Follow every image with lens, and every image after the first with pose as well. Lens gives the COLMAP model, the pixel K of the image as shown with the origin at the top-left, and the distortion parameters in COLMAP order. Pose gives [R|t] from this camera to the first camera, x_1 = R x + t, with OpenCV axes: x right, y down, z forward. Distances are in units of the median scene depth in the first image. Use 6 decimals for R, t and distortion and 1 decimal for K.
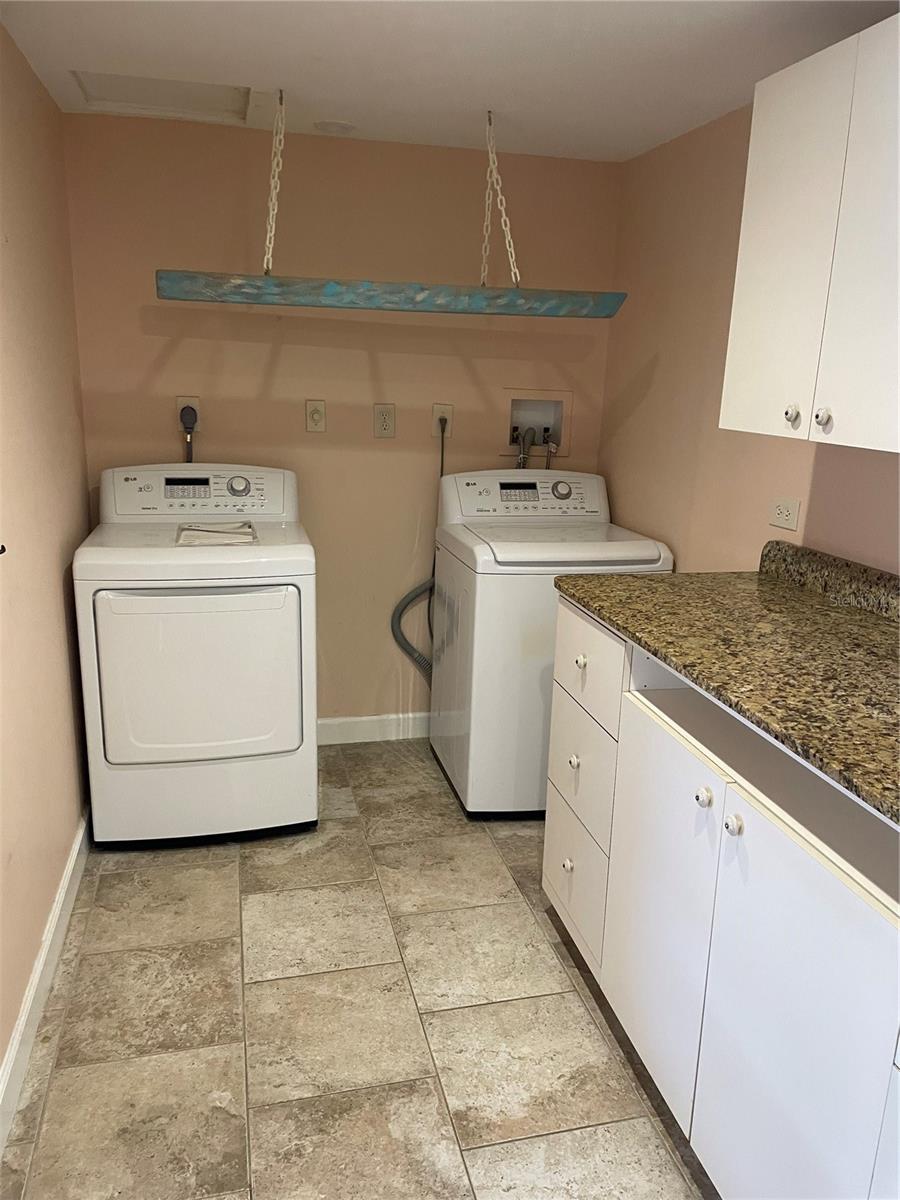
lens RADIAL K [[917.7, 0, 450.0], [0, 917.7, 600.0], [0, 0, 1]] dist [0.095253, -0.126447]
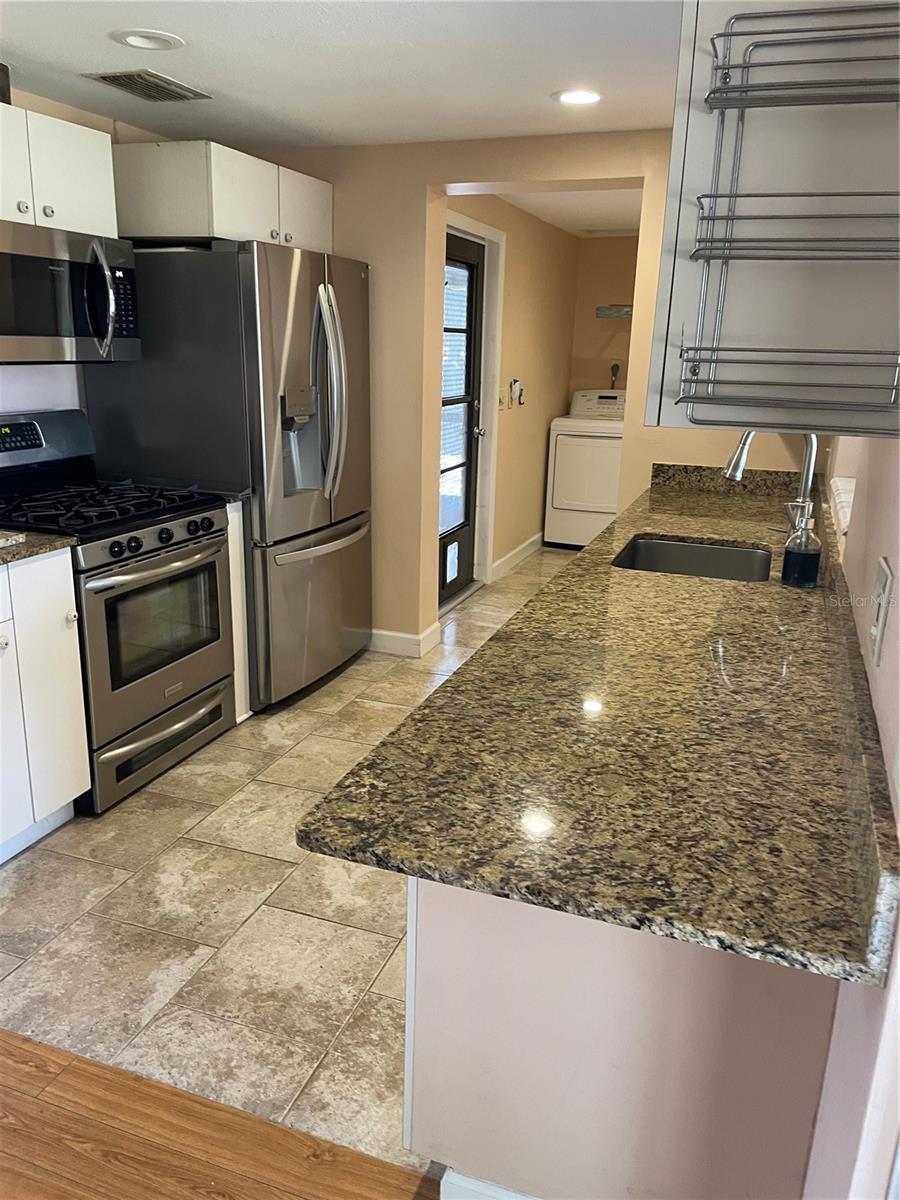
lens RADIAL K [[917.7, 0, 450.0], [0, 917.7, 600.0], [0, 0, 1]] dist [0.095253, -0.126447]
pose [[0.835039, 0.154336, -0.528101, 0.657030], [-0.149212, 0.987404, 0.052631, 0.297082], [0.529571, 0.034850, 0.847549, -1.084751]]
